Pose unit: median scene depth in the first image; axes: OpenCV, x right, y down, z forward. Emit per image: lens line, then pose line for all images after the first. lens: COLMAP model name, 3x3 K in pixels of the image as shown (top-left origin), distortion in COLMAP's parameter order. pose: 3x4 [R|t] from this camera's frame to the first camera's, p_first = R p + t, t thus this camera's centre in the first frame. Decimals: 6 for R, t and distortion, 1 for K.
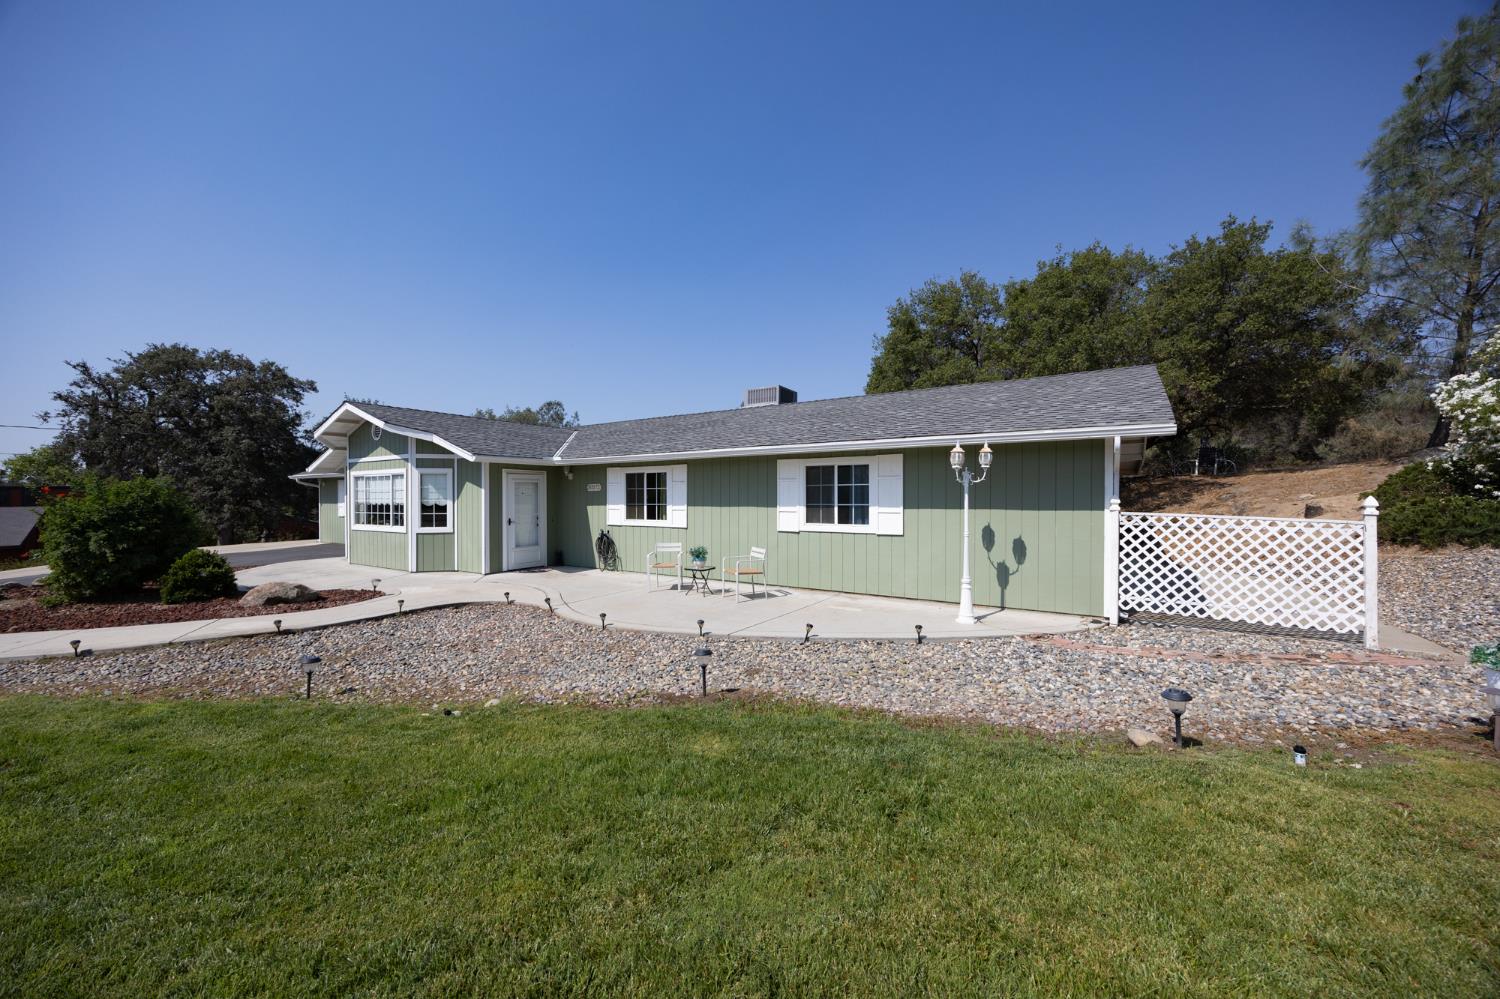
lens RADIAL K [[574.2, 0, 744.2], [0, 574.2, 502.3], [0, 0, 1]] dist [-0.000921, -0.000435]
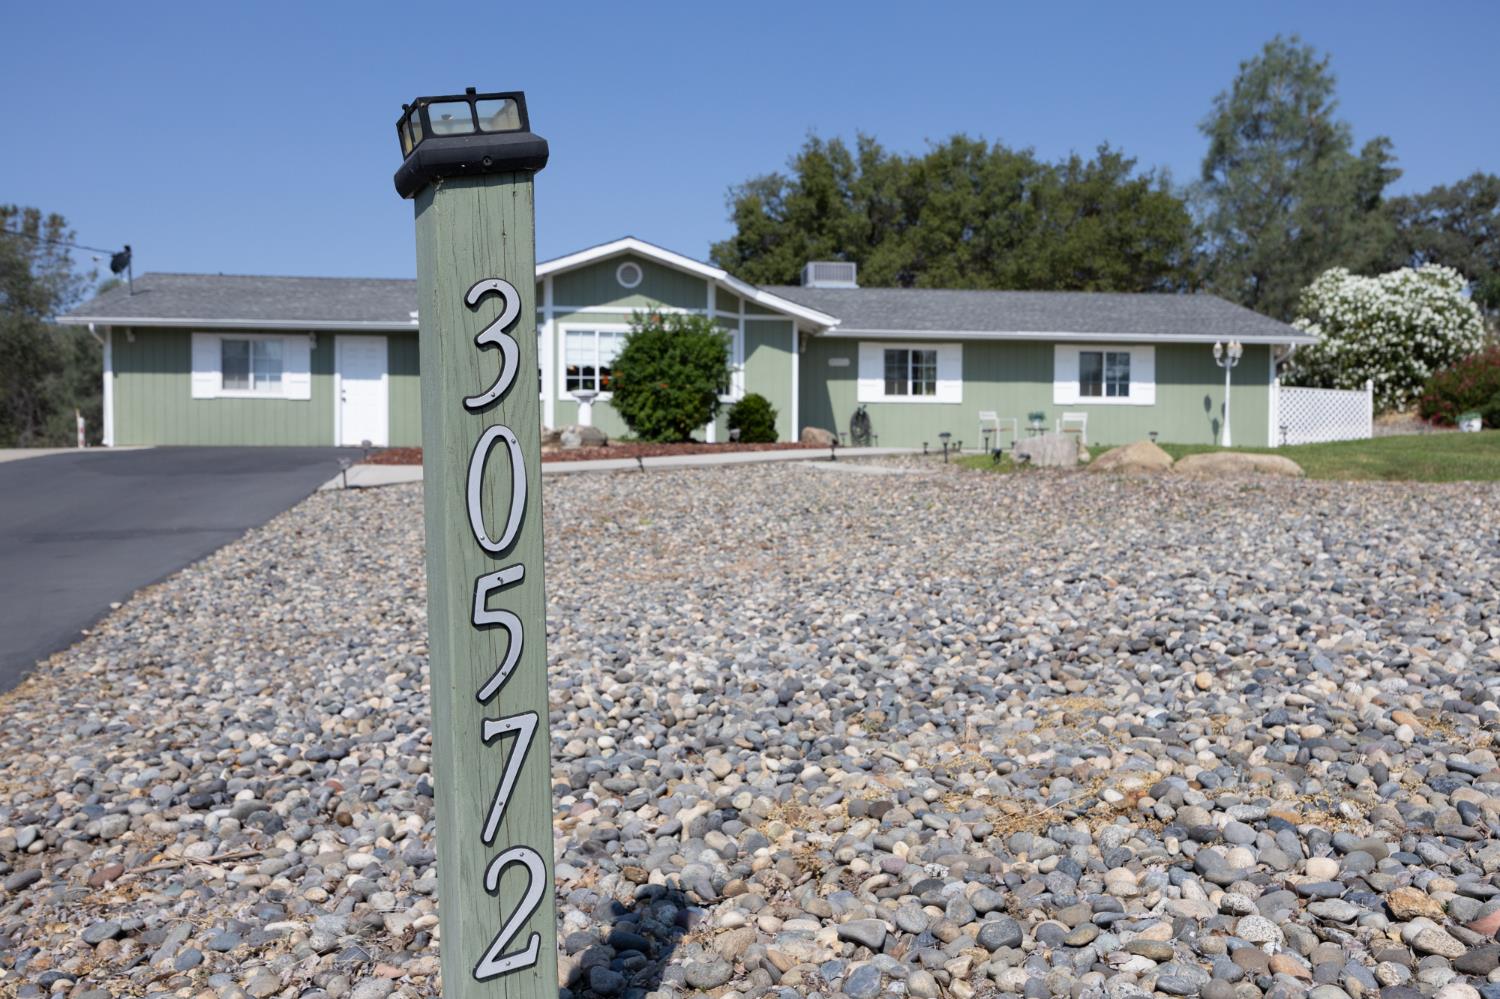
lens RADIAL K [[1259.5, 0, 750.0], [0, 1259.5, 499.5], [0, 0, 1]] dist [-0.004134, 0.002051]
pose [[0.755872, -0.010200, 0.654640, -1.957154], [0.000905, 0.999894, 0.014534, 0.192495], [-0.654719, -0.010393, 0.755801, -0.531888]]
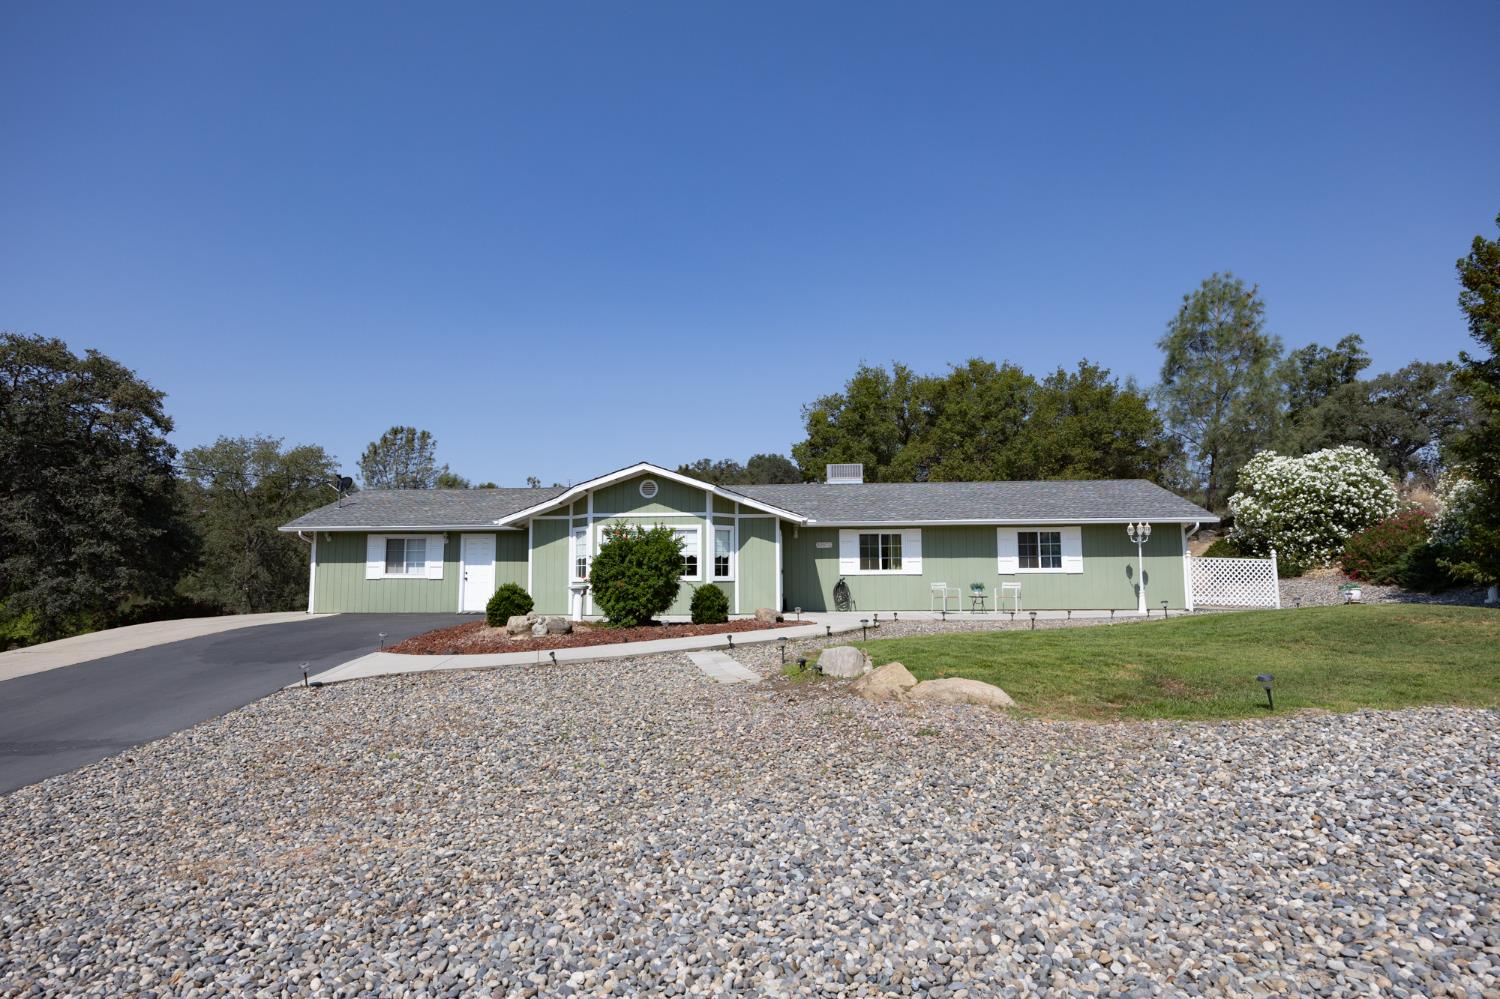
lens RADIAL K [[872.9, 0, 750.0], [0, 872.9, 499.5], [0, 0, 1]] dist [-0.002119, 0.000033]
pose [[0.860534, 0.046354, 0.507280, -1.538317], [0.008569, 0.994393, -0.105400, 0.083742], [-0.509321, 0.095047, 0.855312, -0.608243]]
